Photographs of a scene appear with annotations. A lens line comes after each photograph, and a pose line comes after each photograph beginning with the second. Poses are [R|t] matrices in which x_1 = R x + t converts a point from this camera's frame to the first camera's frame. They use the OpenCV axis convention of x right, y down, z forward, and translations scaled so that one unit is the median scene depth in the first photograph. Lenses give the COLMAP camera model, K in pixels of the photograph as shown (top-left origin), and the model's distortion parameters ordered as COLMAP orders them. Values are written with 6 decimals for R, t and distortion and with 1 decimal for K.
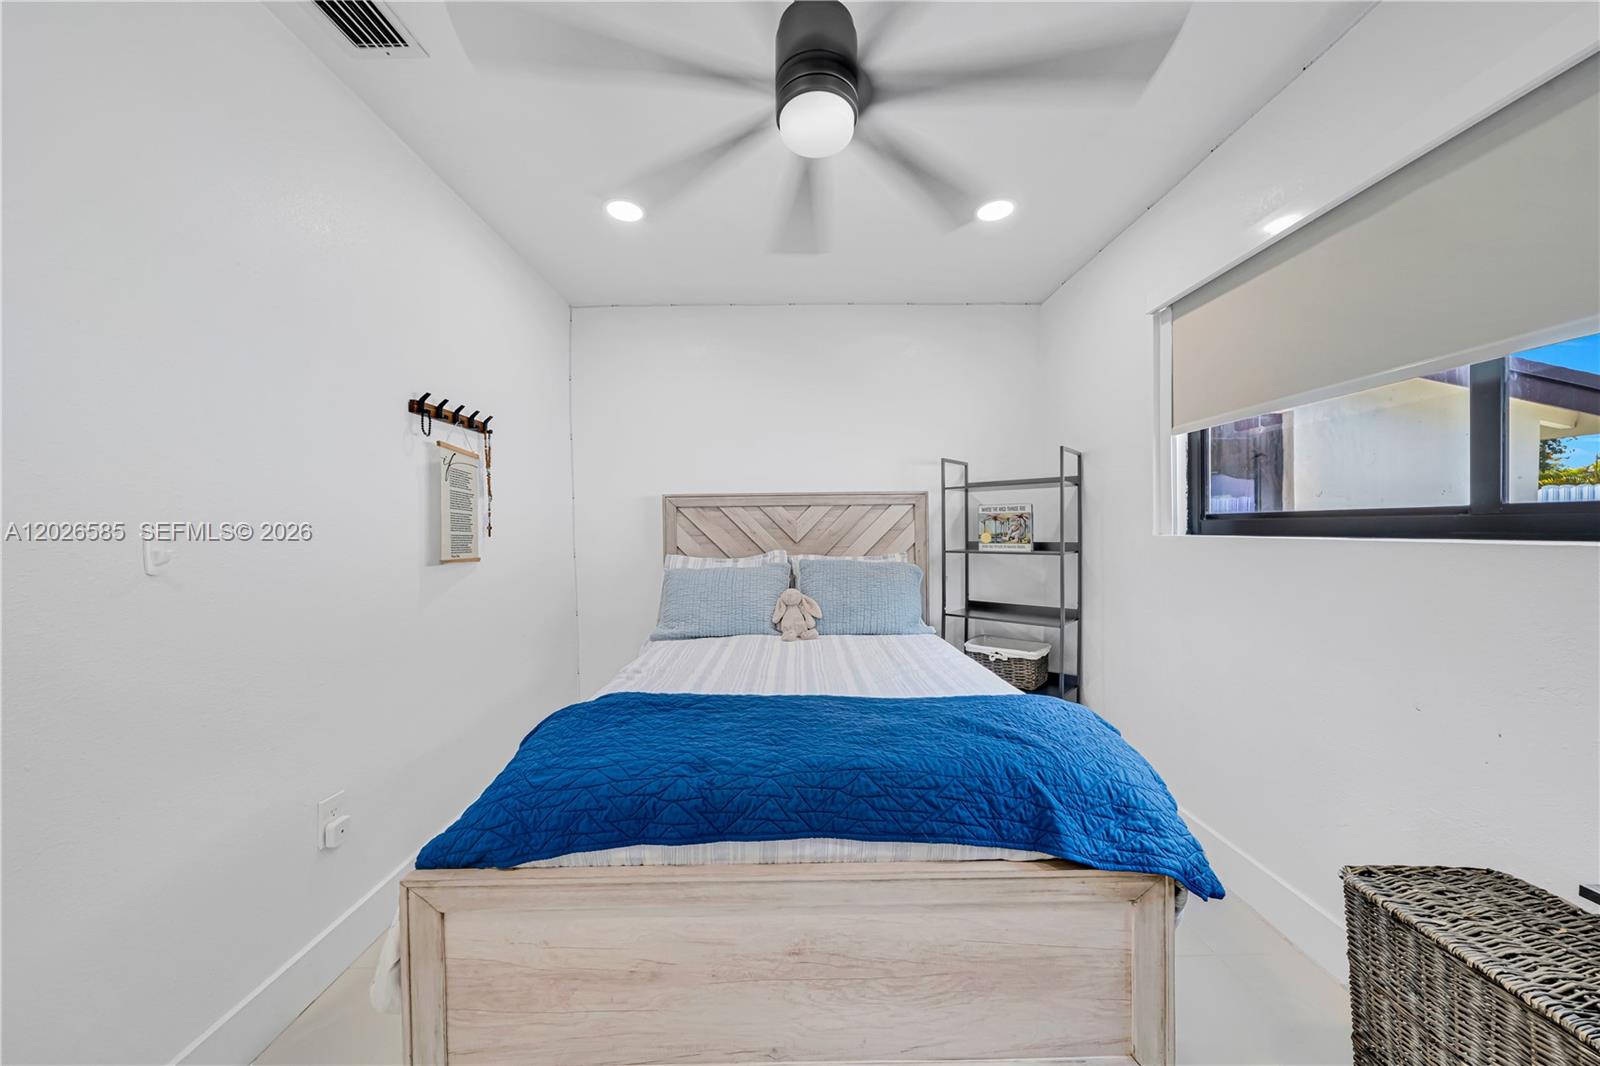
lens RADIAL K [[545.4, 0, 800.0], [0, 545.4, 533.0], [0, 0, 1]] dist [-0.001590, 0.000029]
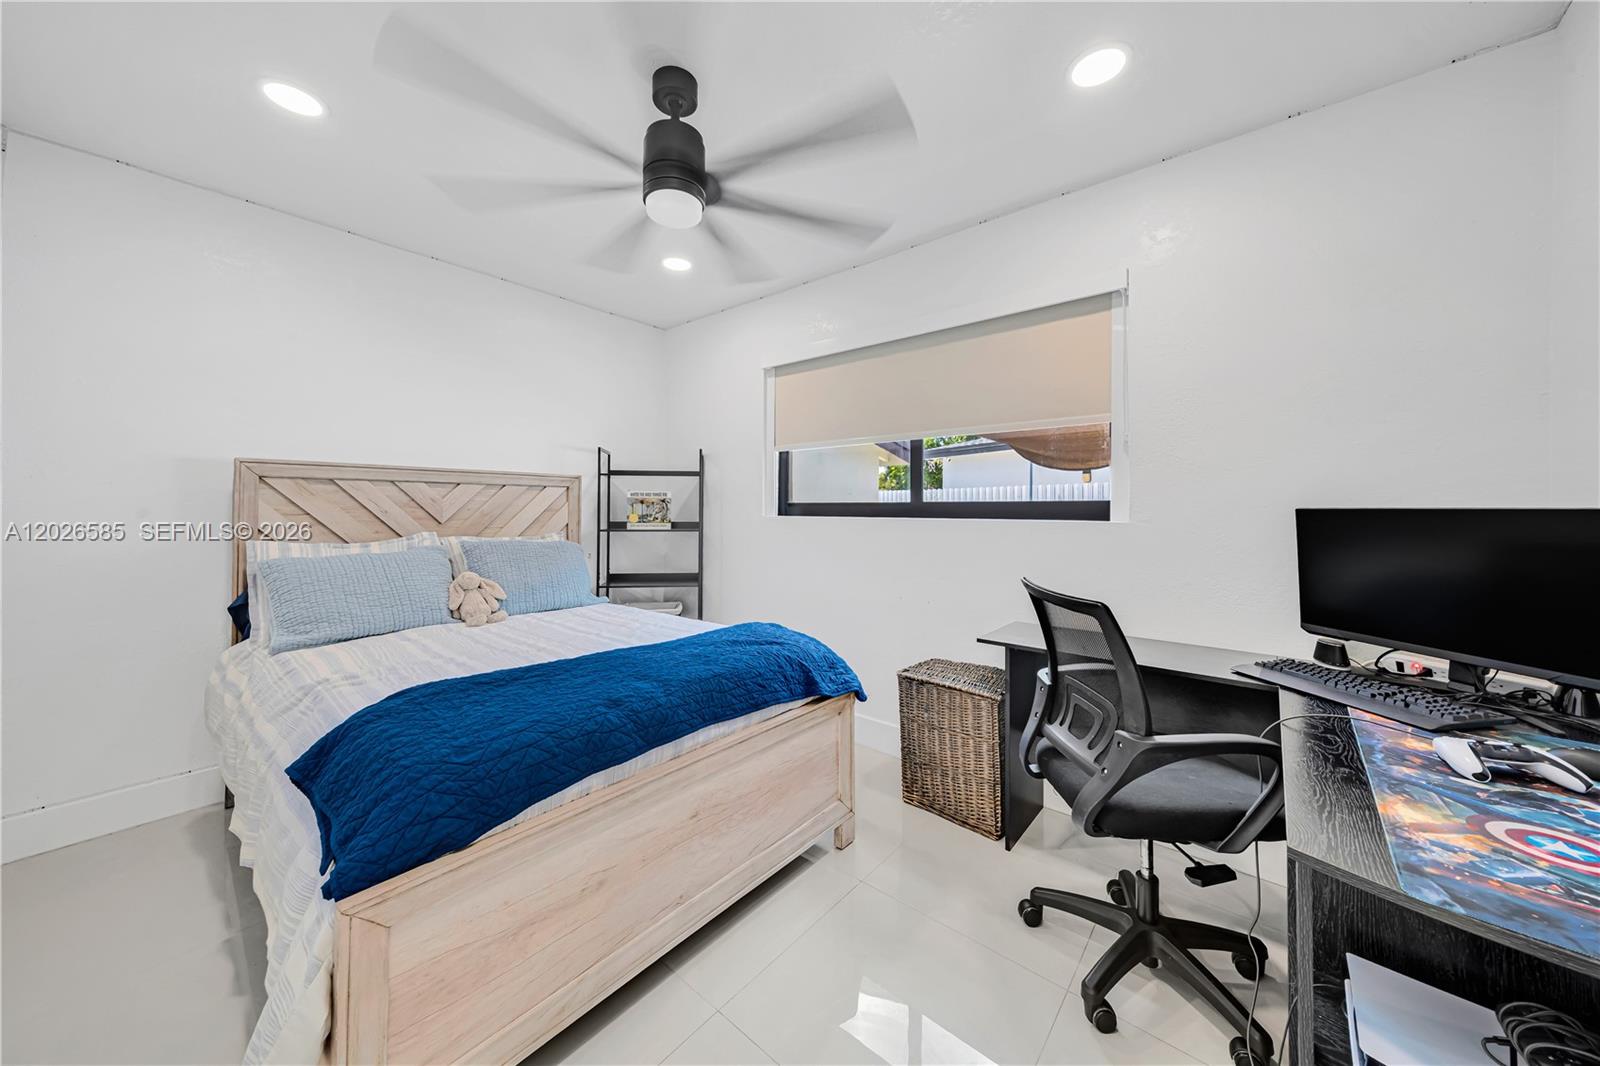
lens RADIAL K [[522.4, 0, 806.8], [0, 522.4, 508.0], [0, 0, 1]] dist [0.016720, -0.000024]
pose [[0.662839, 0.015785, 0.748595, -0.316922], [-0.003230, 0.999829, -0.018222, 0.007122], [-0.748755, 0.009660, 0.662777, -0.037464]]
